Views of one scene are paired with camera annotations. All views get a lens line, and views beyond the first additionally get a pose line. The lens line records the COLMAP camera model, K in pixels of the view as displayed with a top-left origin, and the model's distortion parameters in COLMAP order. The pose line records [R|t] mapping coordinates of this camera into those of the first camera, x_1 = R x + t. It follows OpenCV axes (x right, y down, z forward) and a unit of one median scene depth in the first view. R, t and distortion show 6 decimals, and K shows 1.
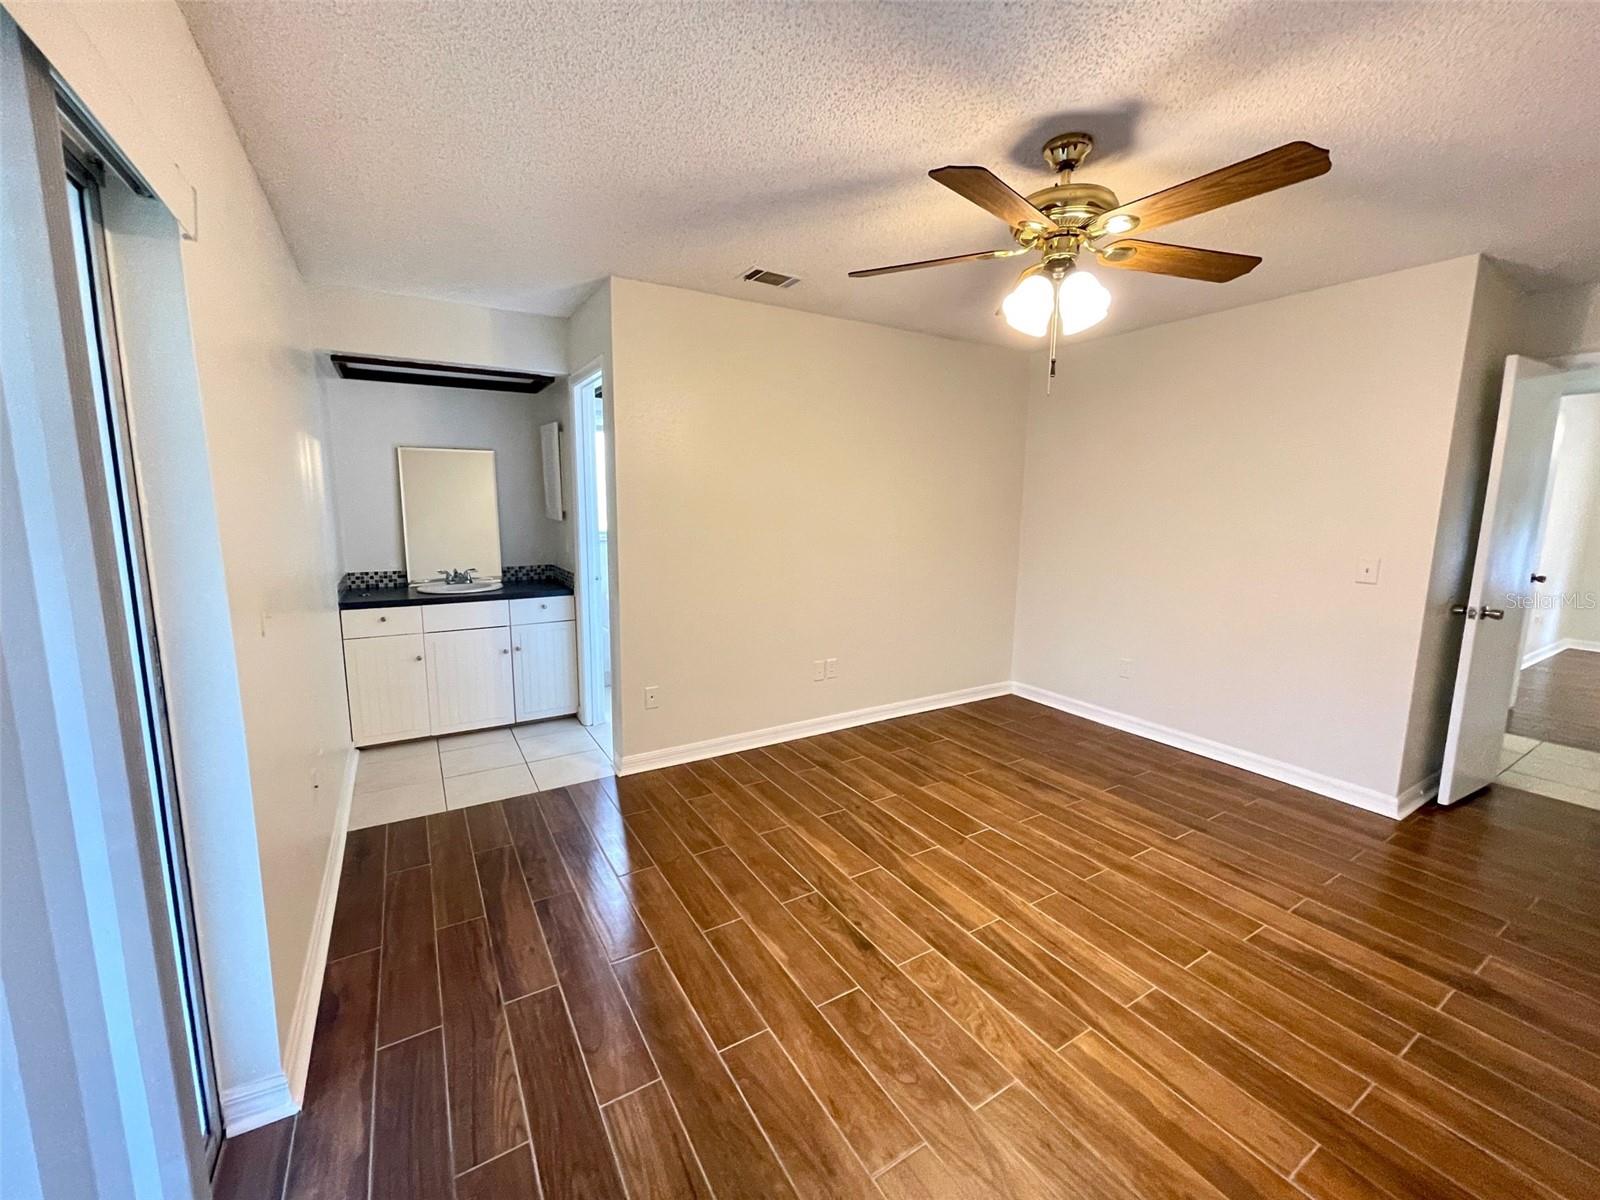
lens RADIAL K [[647.3, 0, 802.6], [0, 647.3, 587.9], [0, 0, 1]] dist [-0.005672, -0.000402]
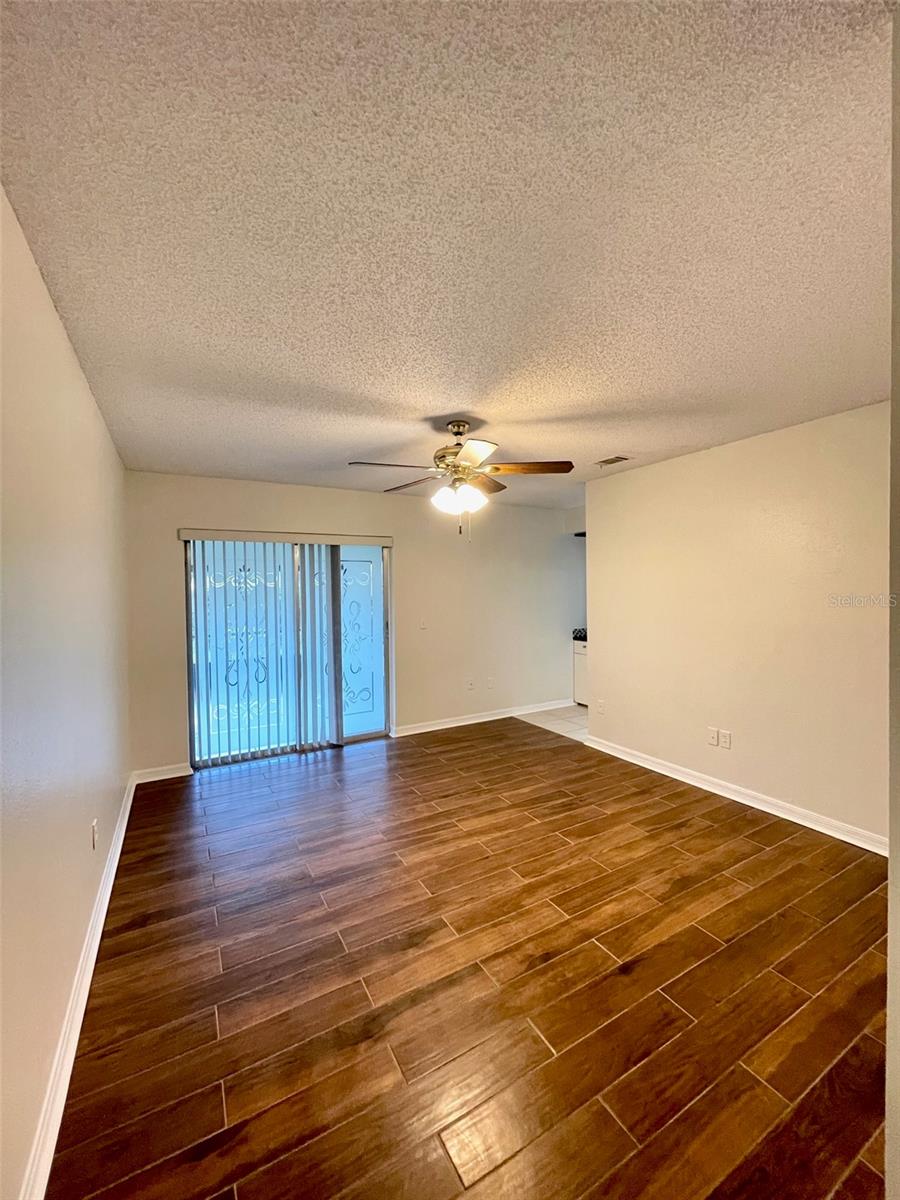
lens RADIAL K [[485.4, 0, 454.1], [0, 485.4, 596.9], [0, 0, 1]] dist [-0.005672, -0.000402]
pose [[-0.029925, 0.007528, -0.999524, 1.304516], [-0.119928, 0.992721, 0.011067, -0.112005], [0.992331, 0.120202, -0.028805, 0.738810]]
